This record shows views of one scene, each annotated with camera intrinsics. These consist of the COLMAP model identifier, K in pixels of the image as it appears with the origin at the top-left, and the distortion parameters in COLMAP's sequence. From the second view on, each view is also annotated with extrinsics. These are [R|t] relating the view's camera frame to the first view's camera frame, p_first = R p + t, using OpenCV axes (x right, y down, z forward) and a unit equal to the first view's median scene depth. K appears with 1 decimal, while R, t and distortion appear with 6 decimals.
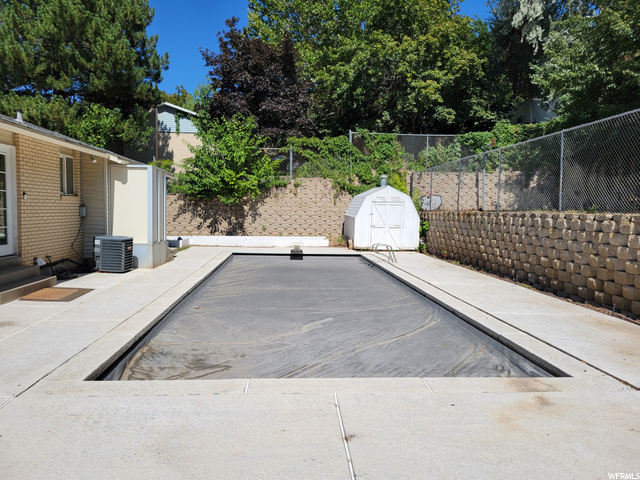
lens RADIAL K [[480.6, 0, 320.5], [0, 480.6, 245.9], [0, 0, 1]] dist [0.059625, -0.032473]
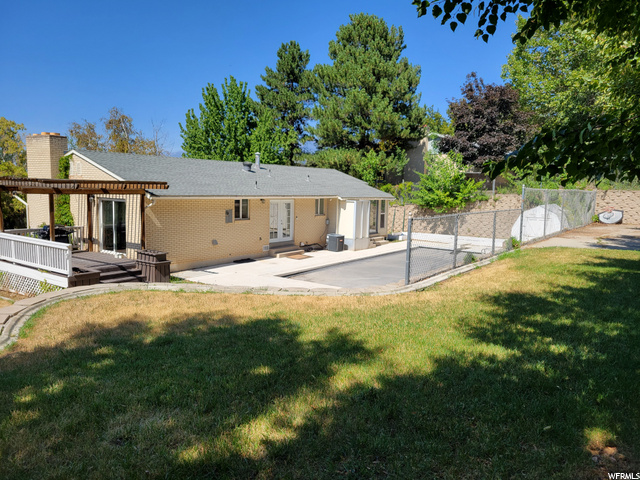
lens RADIAL K [[480.6, 0, 323.4], [0, 480.6, 241.0], [0, 0, 1]] dist [0.059625, -0.032473]
pose [[0.779145, 0.070203, -0.622900, 0.425804], [-0.061222, 0.997480, 0.035842, -0.031734], [0.623847, 0.010209, 0.781480, -0.347350]]
